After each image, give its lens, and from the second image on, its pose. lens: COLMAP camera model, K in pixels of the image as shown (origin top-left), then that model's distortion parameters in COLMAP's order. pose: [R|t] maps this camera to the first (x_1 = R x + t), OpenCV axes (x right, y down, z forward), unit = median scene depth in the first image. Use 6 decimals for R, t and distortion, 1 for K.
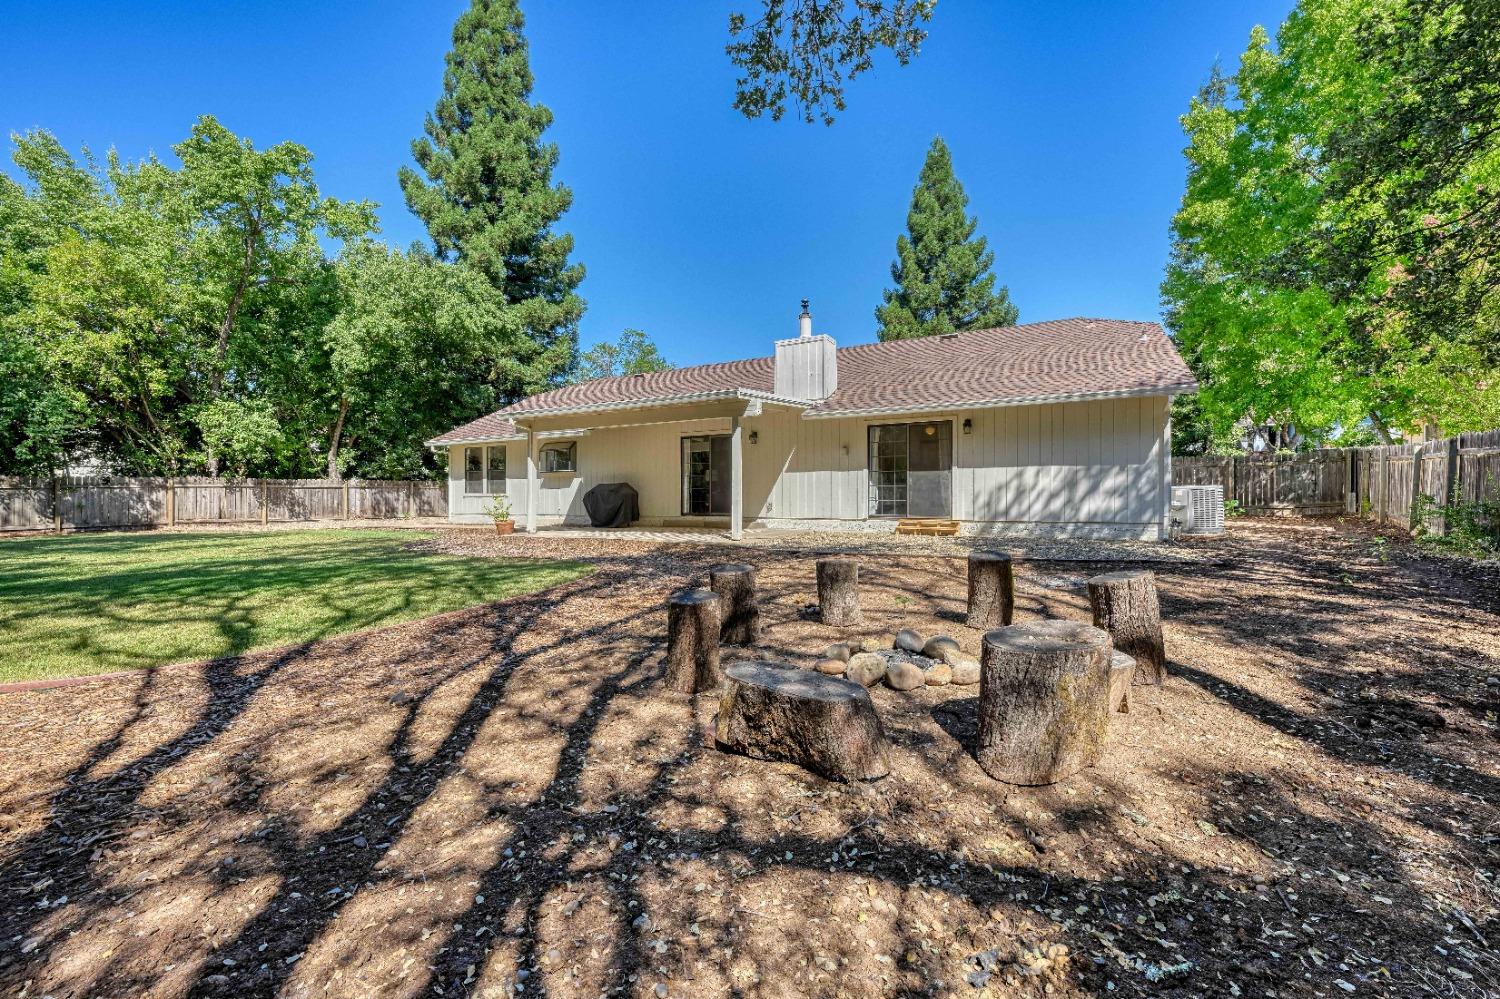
lens RADIAL K [[600.5, 0, 756.9], [0, 600.5, 494.3], [0, 0, 1]] dist [-0.002732, -0.000152]
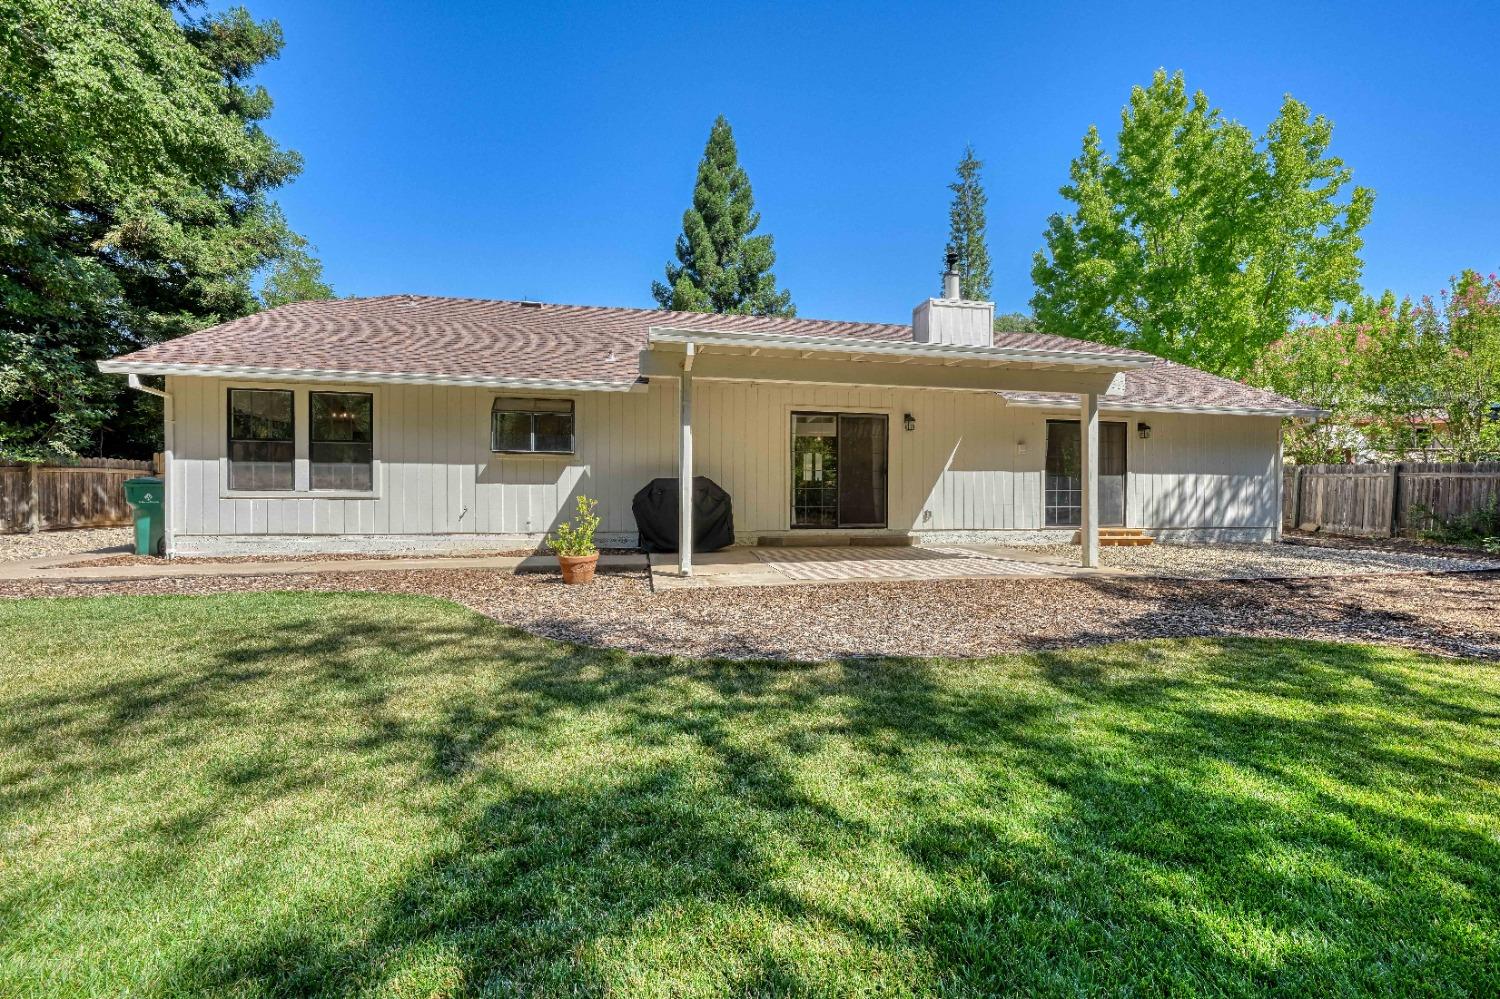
lens RADIAL K [[607.5, 0, 745.8], [0, 607.5, 497.3], [0, 0, 1]] dist [-0.001011, -0.000032]
pose [[0.776866, 0.005802, 0.629639, -0.745283], [-0.009781, 0.999948, 0.002853, -0.003685], [-0.629590, -0.008375, 0.776882, 0.656621]]
